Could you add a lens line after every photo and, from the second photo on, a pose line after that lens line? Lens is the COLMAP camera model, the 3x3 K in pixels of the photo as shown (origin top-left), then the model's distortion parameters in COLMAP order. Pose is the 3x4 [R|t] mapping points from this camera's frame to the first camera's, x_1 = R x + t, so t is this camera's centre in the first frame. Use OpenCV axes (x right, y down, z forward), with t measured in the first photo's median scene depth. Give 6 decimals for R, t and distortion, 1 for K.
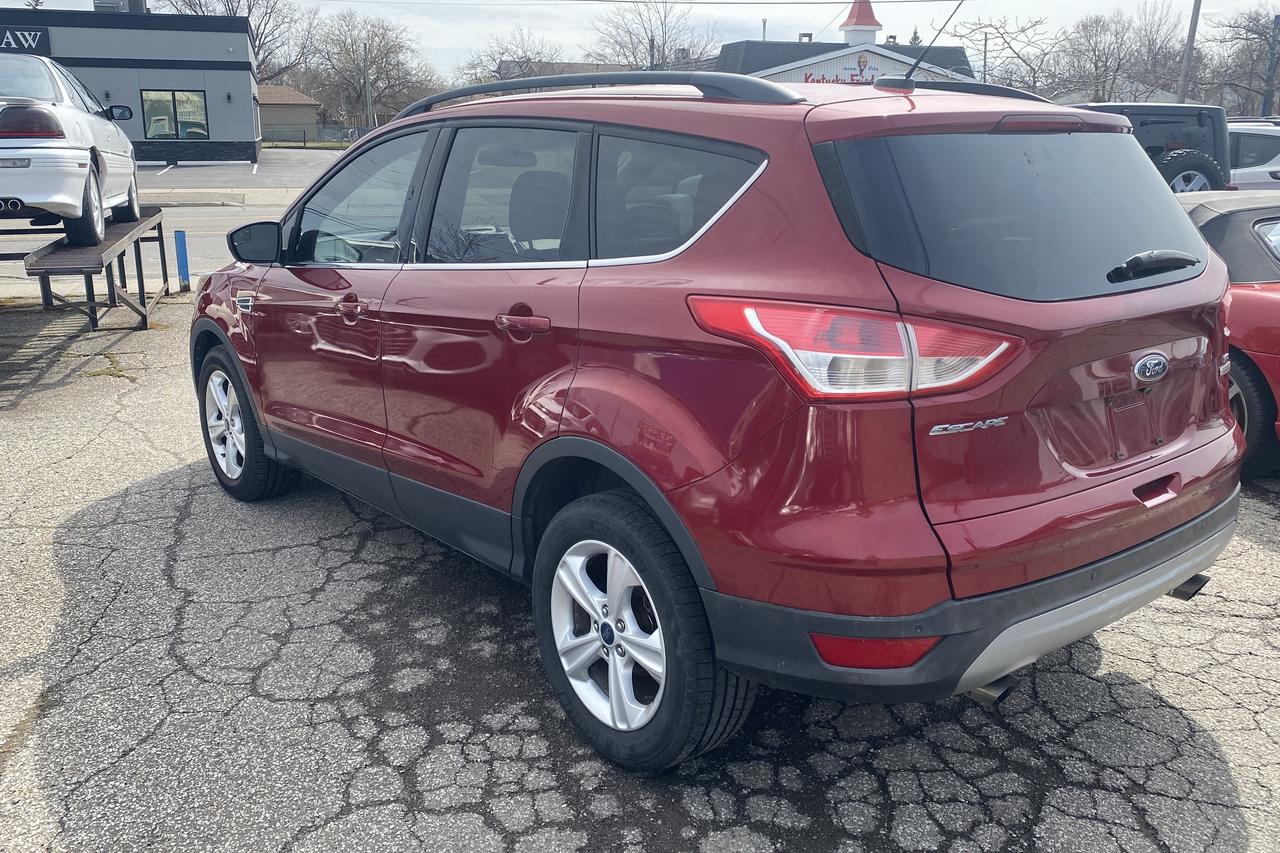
lens RADIAL K [[1098.8, 0, 638.3], [0, 1098.8, 427.3], [0, 0, 1]] dist [0.023805, -0.040622]
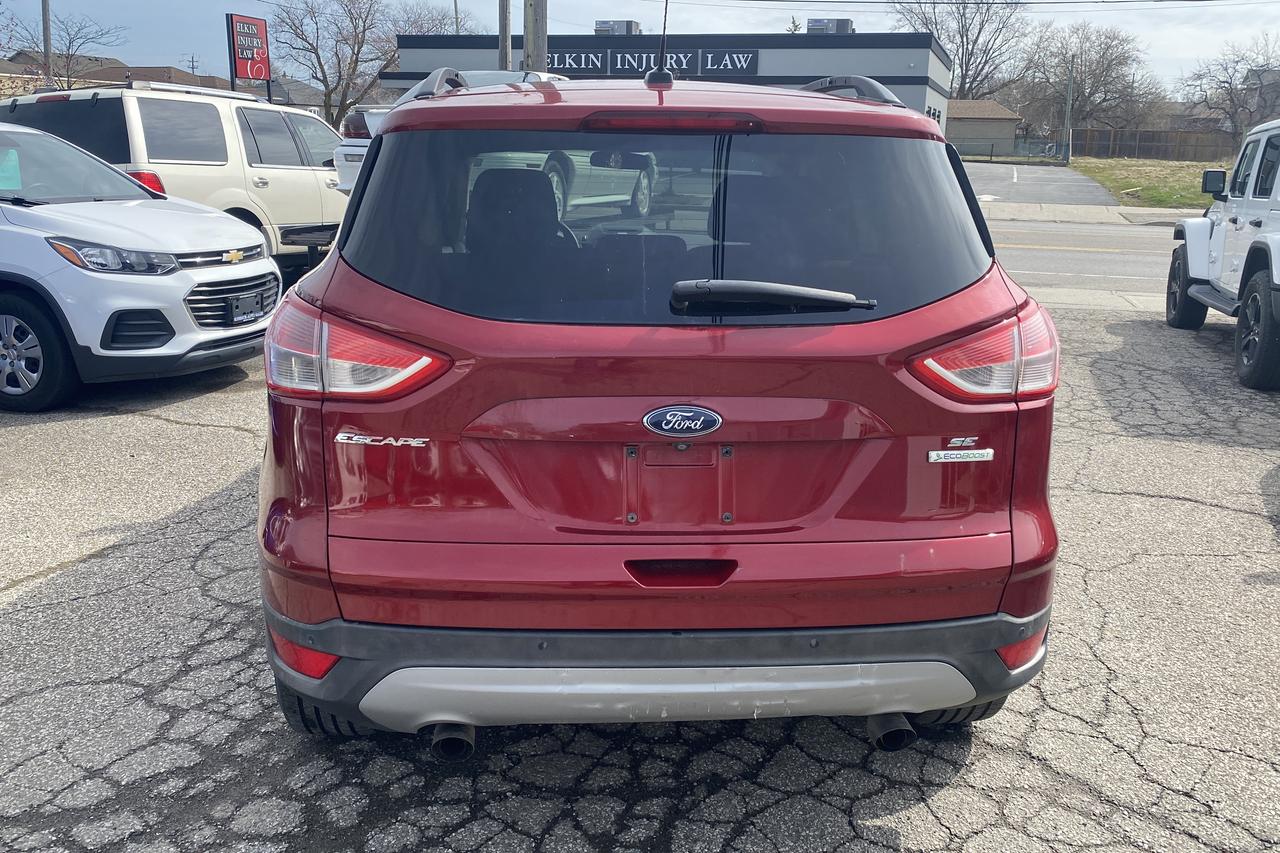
lens RADIAL K [[1098.8, 0, 638.5], [0, 1098.8, 426.0], [0, 0, 1]] dist [0.023805, -0.040622]
pose [[0.812701, 0.157707, -0.560933, 0.729875], [-0.165284, 0.985529, 0.037613, -0.061494], [0.558748, 0.062145, 0.827006, 0.259572]]
